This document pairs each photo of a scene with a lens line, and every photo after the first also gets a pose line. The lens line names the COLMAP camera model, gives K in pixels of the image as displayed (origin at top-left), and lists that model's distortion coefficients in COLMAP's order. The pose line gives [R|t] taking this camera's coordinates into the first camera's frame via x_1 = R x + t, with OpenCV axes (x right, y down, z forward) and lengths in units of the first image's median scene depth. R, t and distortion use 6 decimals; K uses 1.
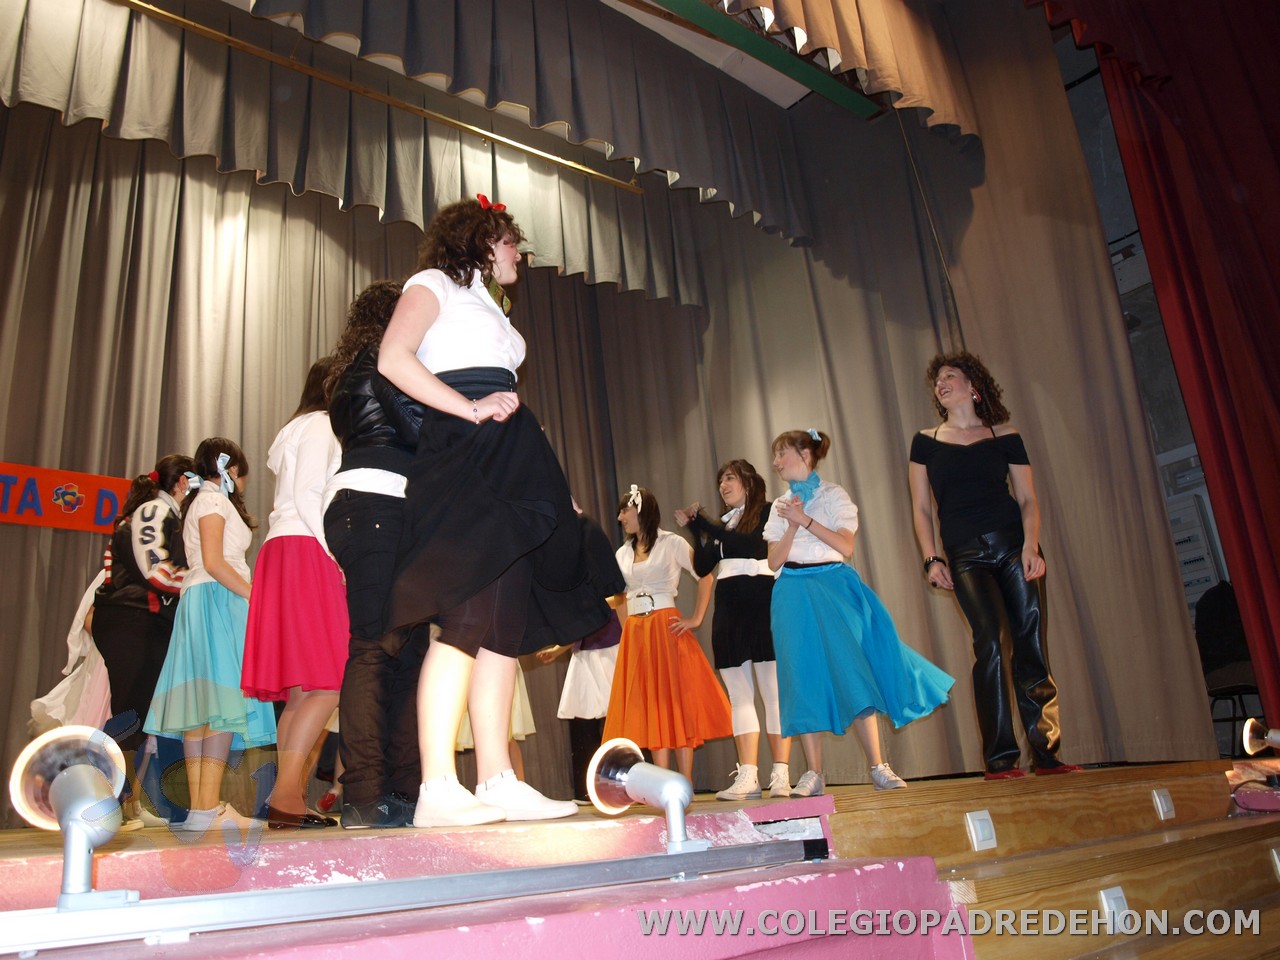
lens RADIAL K [[1042.0, 0, 634.2], [0, 1042.0, 491.4], [0, 0, 1]] dist [-0.110292, 0.076808]
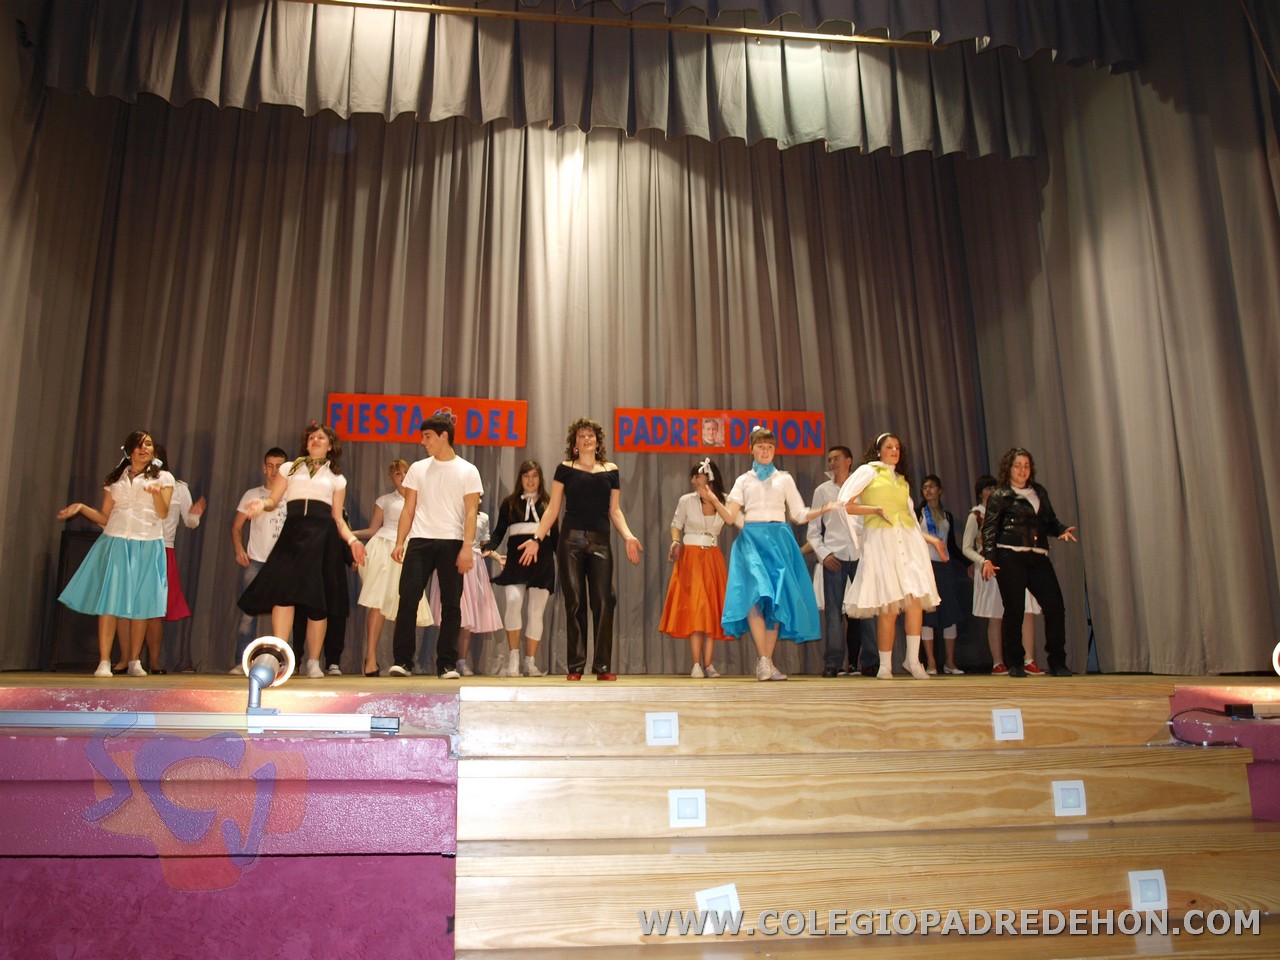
lens RADIAL K [[1052.5, 0, 629.4], [0, 1052.5, 484.3], [0, 0, 1]] dist [-0.106048, 0.072131]
pose [[0.857382, -0.030830, -0.513757, 0.265126], [0.093250, 0.990989, 0.096152, -0.014912], [0.506163, -0.130346, 0.852531, 0.007950]]
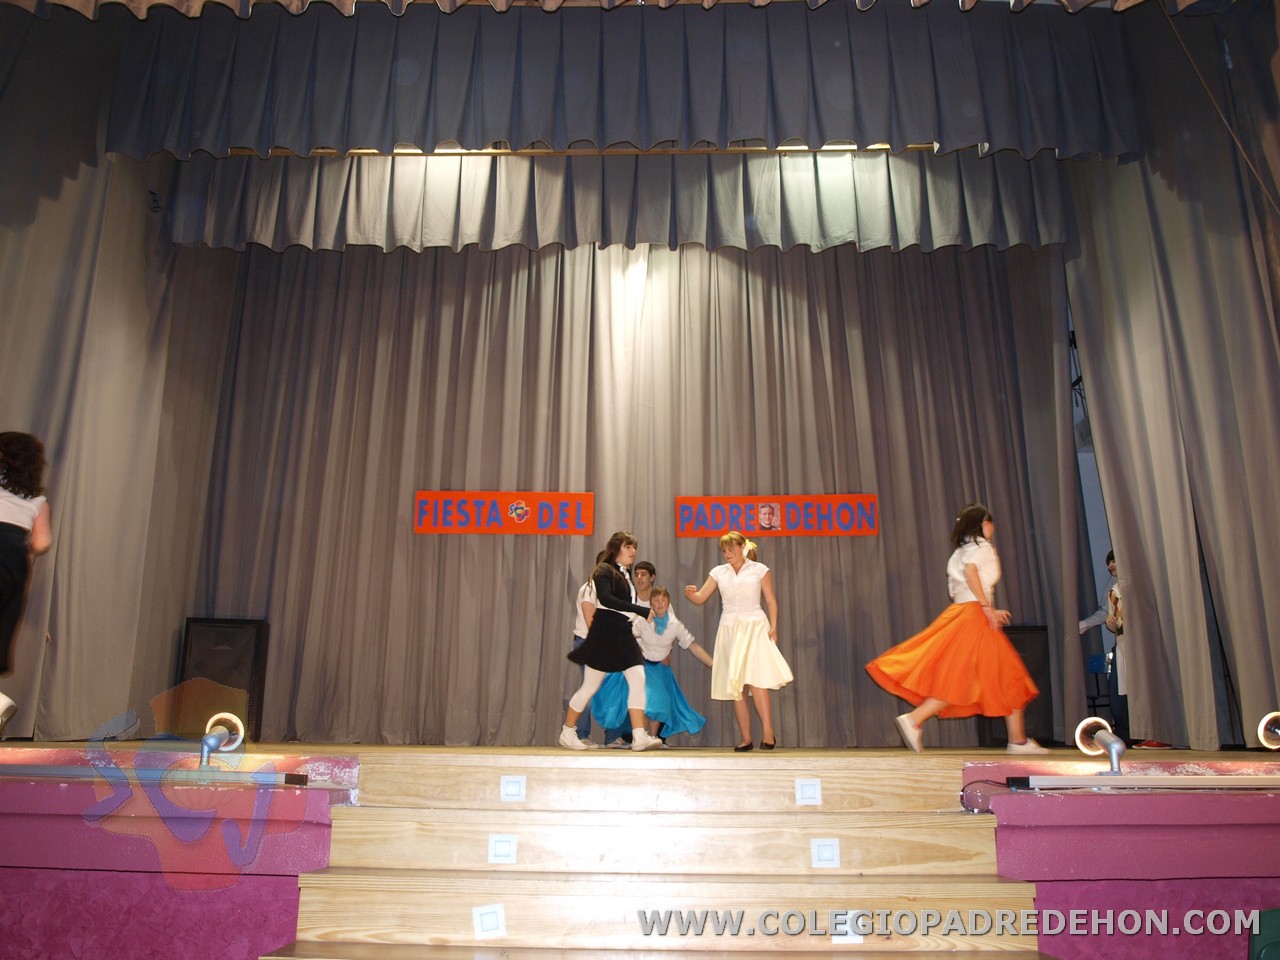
lens RADIAL K [[1052.5, 0, 629.4], [0, 1052.5, 484.3], [0, 0, 1]] dist [-0.106048, 0.072131]
pose [[0.765972, -0.089353, -0.636634, 0.418561], [0.127057, 0.991801, 0.013668, -0.027222], [0.630193, -0.091358, 0.771045, 0.001582]]
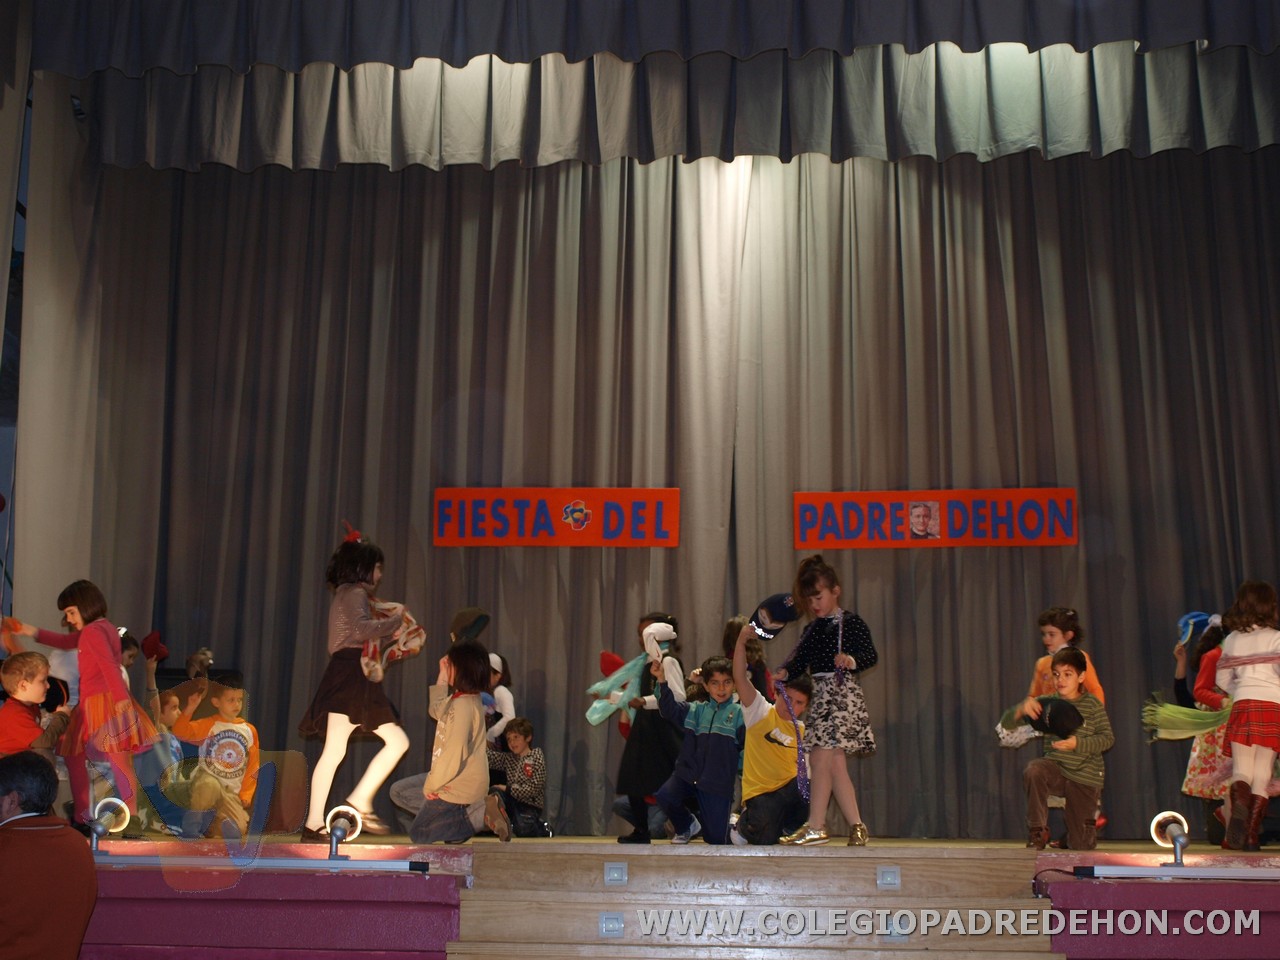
lens RADIAL K [[1936.0, 0, 635.8], [0, 1936.0, 473.2], [0, 0, 1]] dist [-0.038642, -0.004765]
pose [[0.730770, -0.057669, -0.680183, 0.701718], [0.138421, 0.988243, 0.064928, -0.135010], [0.668442, -0.141600, 0.730161, -0.308282]]
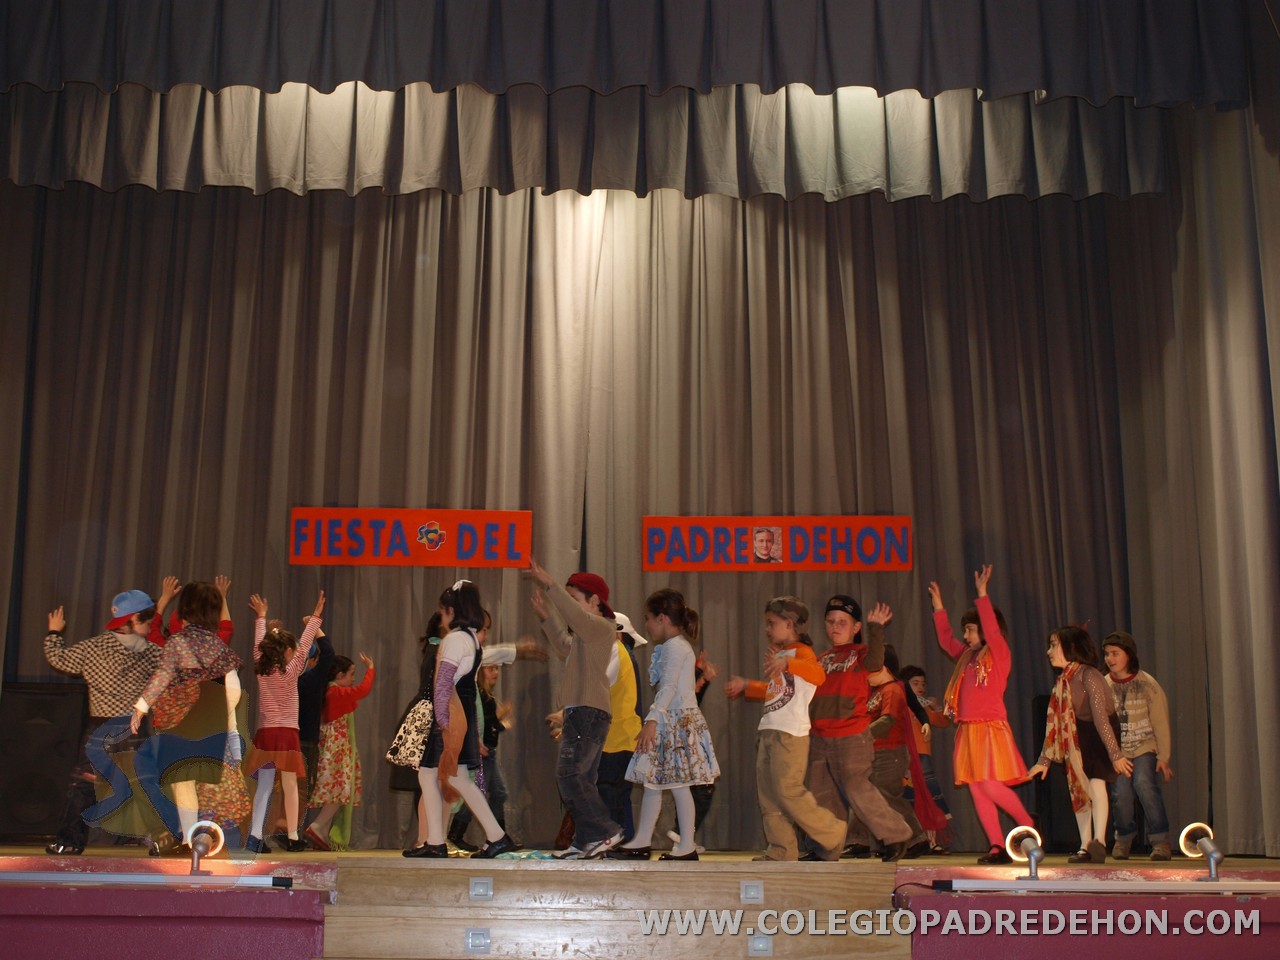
lens RADIAL K [[1831.9, 0, 640.0], [0, 1831.9, 480.0], [0, 0, 1]] dist [-0.062370, 0.080800]
pose [[0.790201, -0.054473, -0.610422, 0.661416], [0.117541, 0.991022, 0.063720, -0.127937], [0.601470, -0.122101, 0.789509, -0.287923]]
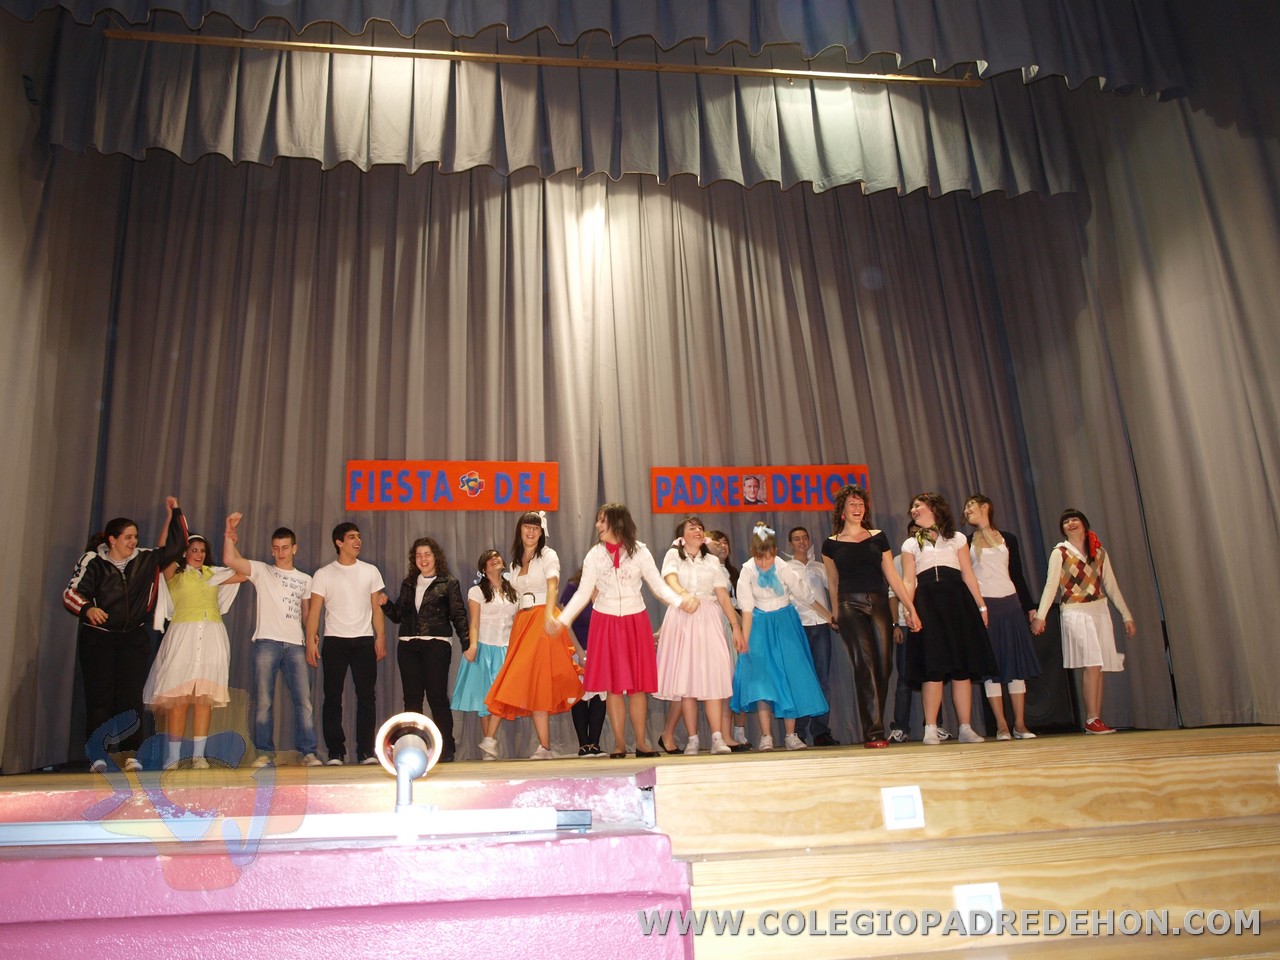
lens RADIAL K [[1052.5, 0, 629.4], [0, 1052.5, 484.3], [0, 0, 1]] dist [-0.106048, 0.072131]
pose [[0.864447, -0.098228, -0.493034, 0.177764], [0.127605, 0.991479, 0.026197, -0.002346], [0.486260, -0.085559, 0.869616, 0.030382]]
